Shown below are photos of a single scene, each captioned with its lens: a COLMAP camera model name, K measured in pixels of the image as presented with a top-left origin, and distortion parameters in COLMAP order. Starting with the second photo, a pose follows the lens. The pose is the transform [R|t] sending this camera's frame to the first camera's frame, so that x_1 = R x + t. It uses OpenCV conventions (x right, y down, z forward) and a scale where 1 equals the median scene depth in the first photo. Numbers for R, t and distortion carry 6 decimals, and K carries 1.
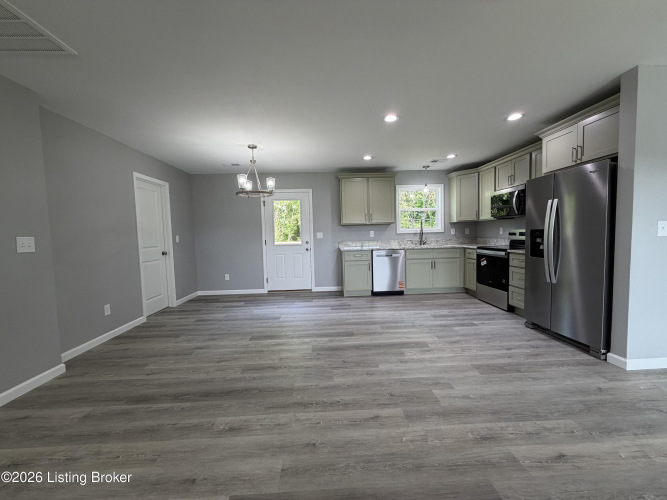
lens RADIAL K [[266.8, 0, 331.7], [0, 266.8, 250.5], [0, 0, 1]] dist [0.001307, -0.000003]
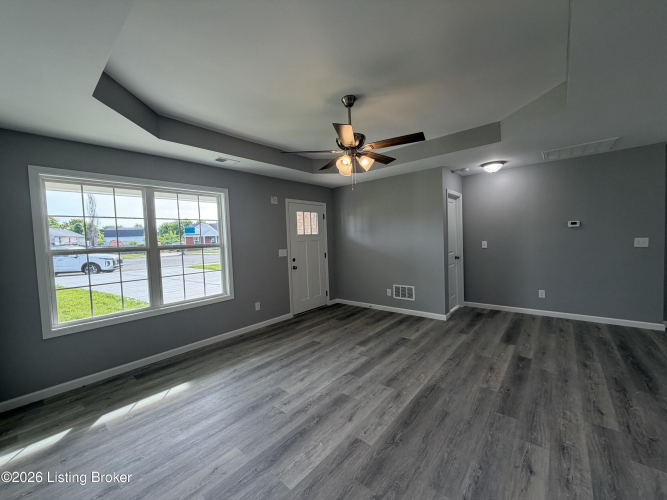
lens RADIAL K [[266.8, 0, 334.0], [0, 266.8, 247.7], [0, 0, 1]] dist [0.001307, -0.000003]
pose [[-0.675150, 0.077929, -0.733553, 0.824253], [0.009342, 0.995228, 0.097130, -0.101027], [0.737622, 0.058725, -0.672656, 0.416791]]
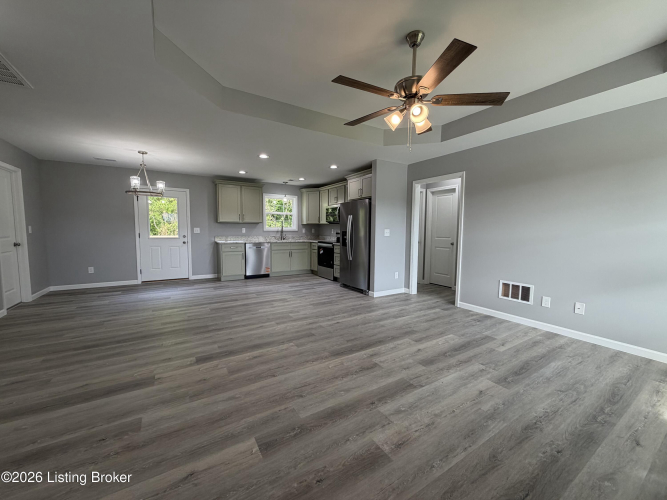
lens RADIAL K [[266.8, 0, 333.9], [0, 266.8, 251.3], [0, 0, 1]] dist [0.001307, -0.000003]
pose [[0.867068, -0.007337, 0.498137, -0.159690], [0.000103, 0.999894, 0.014547, 0.025625], [-0.498191, -0.012562, 0.866977, -0.438722]]
